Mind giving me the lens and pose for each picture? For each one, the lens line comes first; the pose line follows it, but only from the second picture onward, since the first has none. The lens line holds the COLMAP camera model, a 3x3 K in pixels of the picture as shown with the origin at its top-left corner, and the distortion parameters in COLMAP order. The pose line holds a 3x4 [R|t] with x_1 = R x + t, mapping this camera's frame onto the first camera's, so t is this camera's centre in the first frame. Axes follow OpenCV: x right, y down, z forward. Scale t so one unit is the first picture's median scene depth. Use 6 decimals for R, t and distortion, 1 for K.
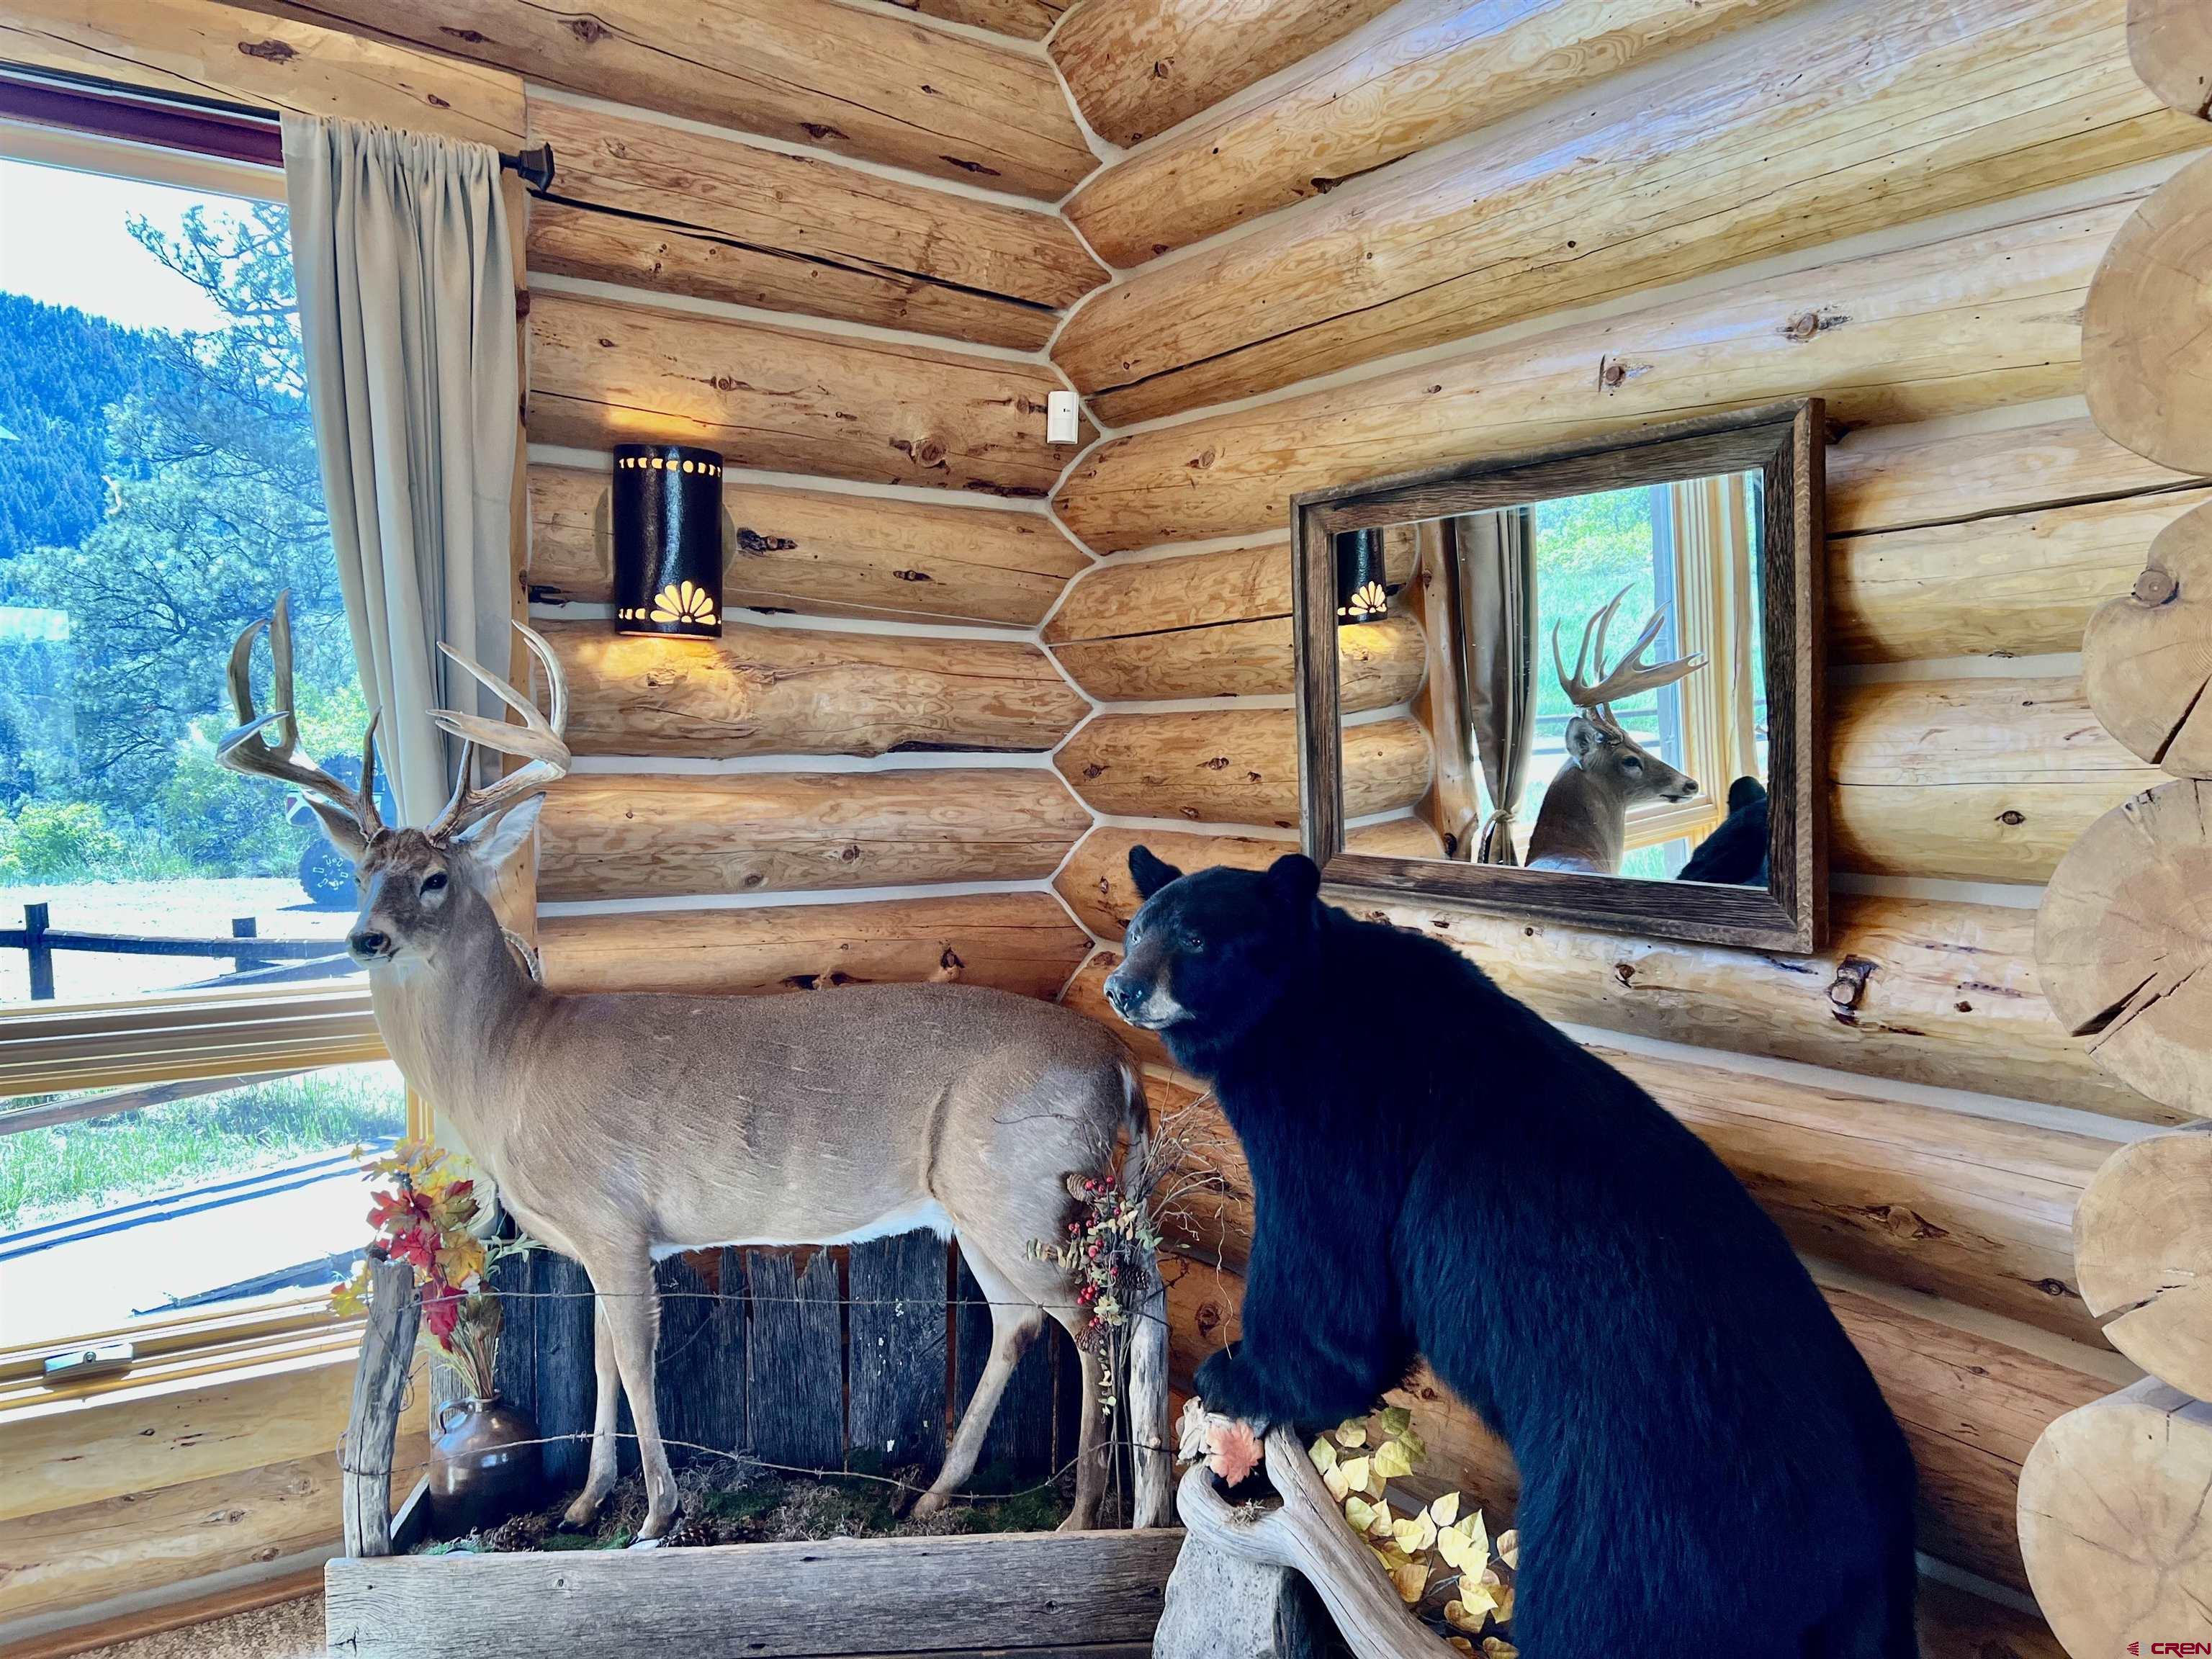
lens RADIAL K [[1699.7, 0, 1106.0], [0, 1699.7, 829.5], [0, 0, 1]] dist [0.045615, -0.000460]
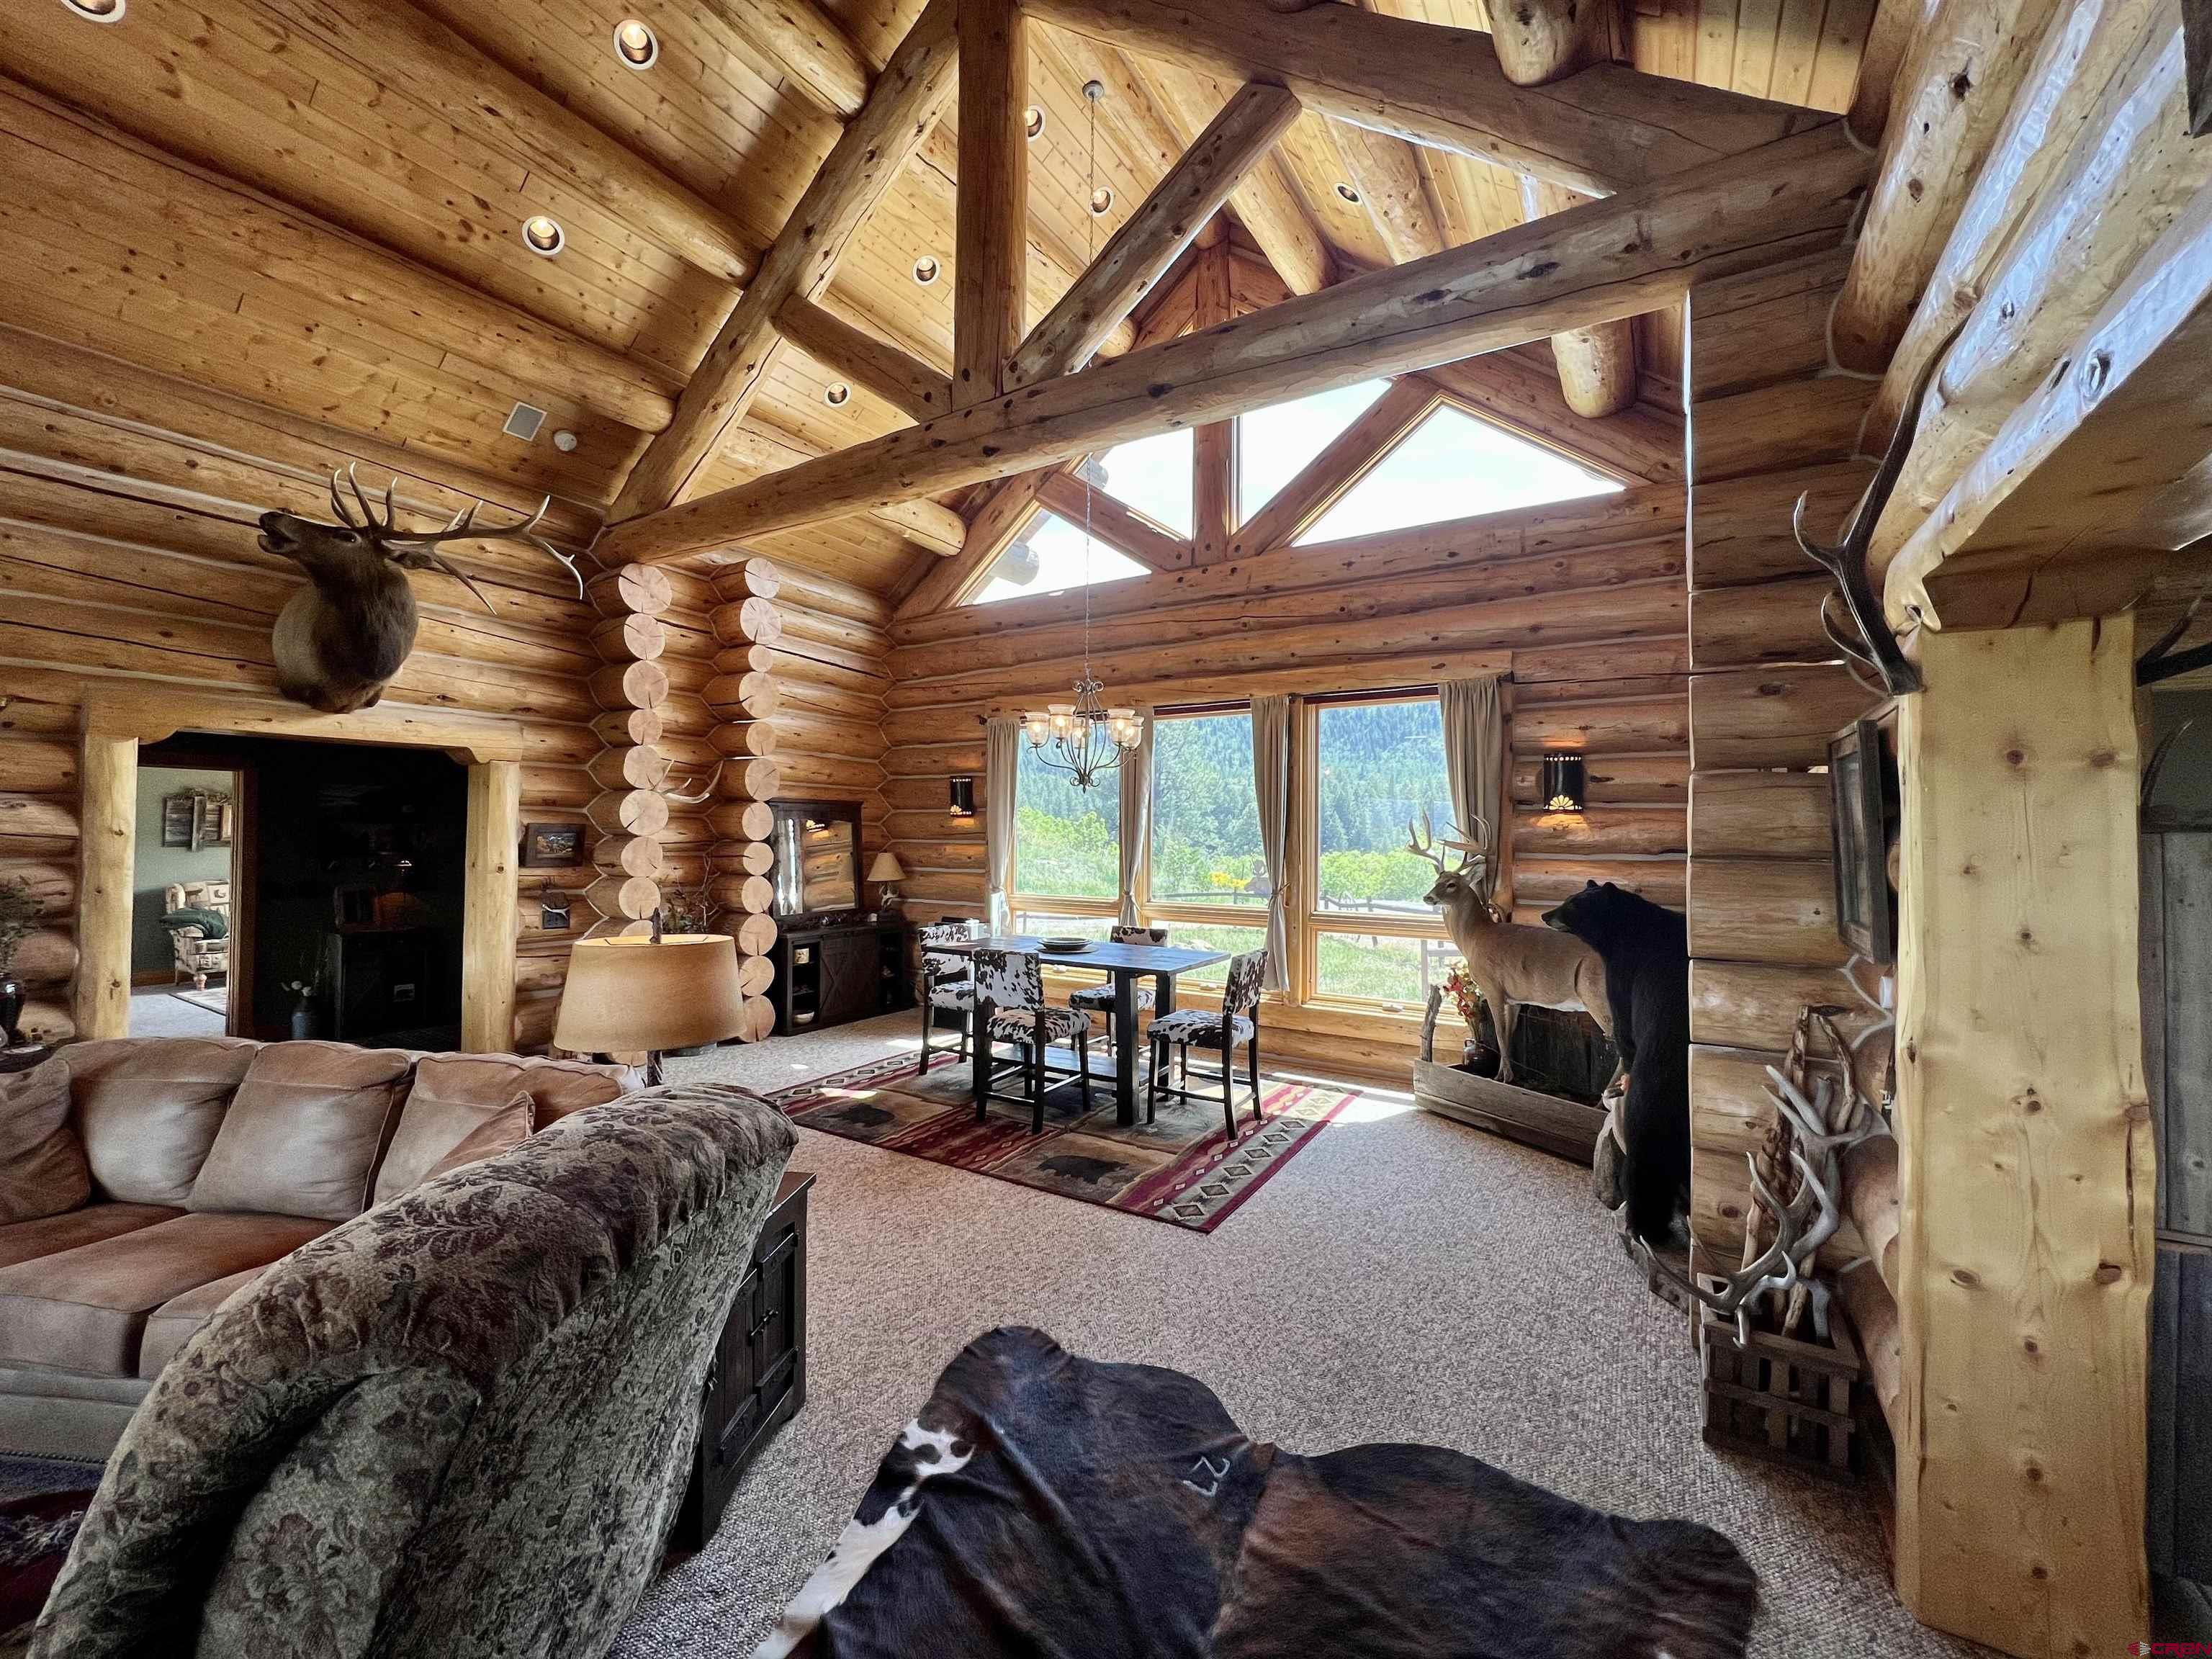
lens RADIAL K [[880.3, 0, 1100.5], [0, 880.3, 824.4], [0, 0, 1]] dist [-0.000922, -0.000301]
pose [[0.411075, -0.020198, -0.911378, 0.827730], [-0.055663, 0.997333, -0.047210, 0.024240], [0.909900, 0.070137, 0.408854, -0.376777]]
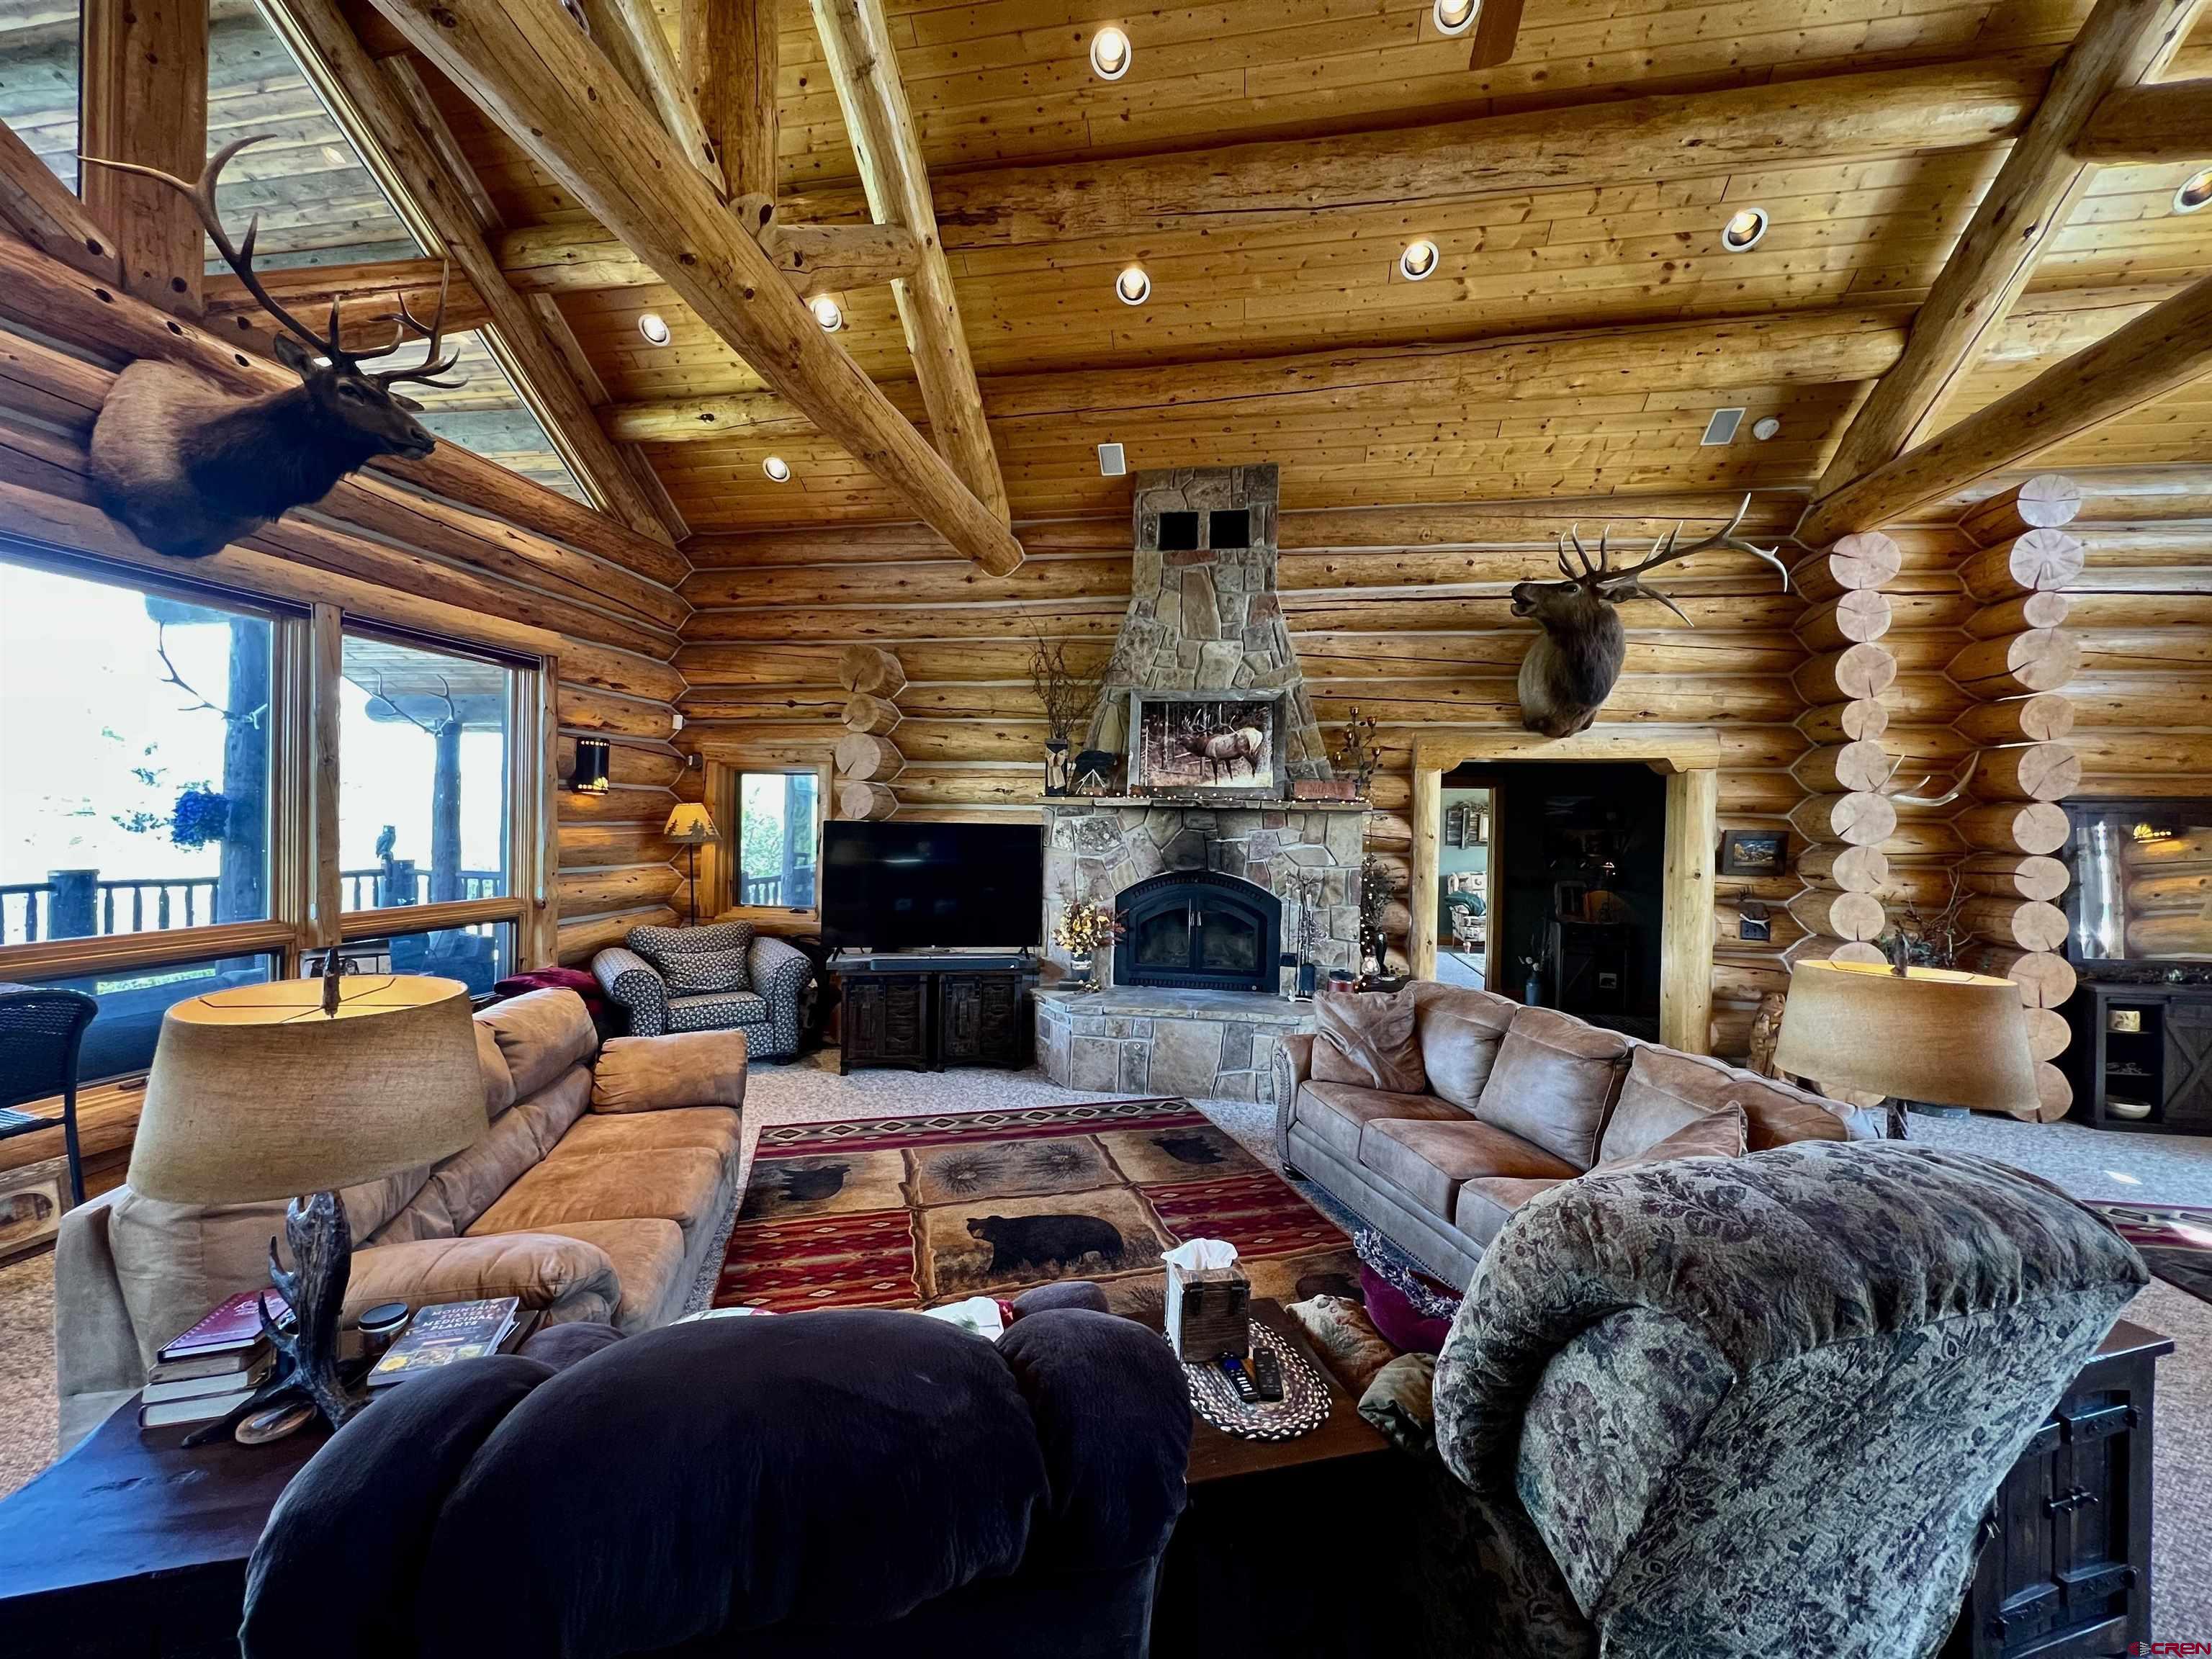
lens RADIAL K [[880.3, 0, 1100.5], [0, 880.3, 824.4], [0, 0, 1]] dist [-0.000922, -0.000301]
pose [[-0.688677, -0.023133, -0.724699, 1.262554], [-0.066891, 0.997256, 0.031733, -0.039826], [0.721976, 0.070330, -0.688334, -0.573737]]
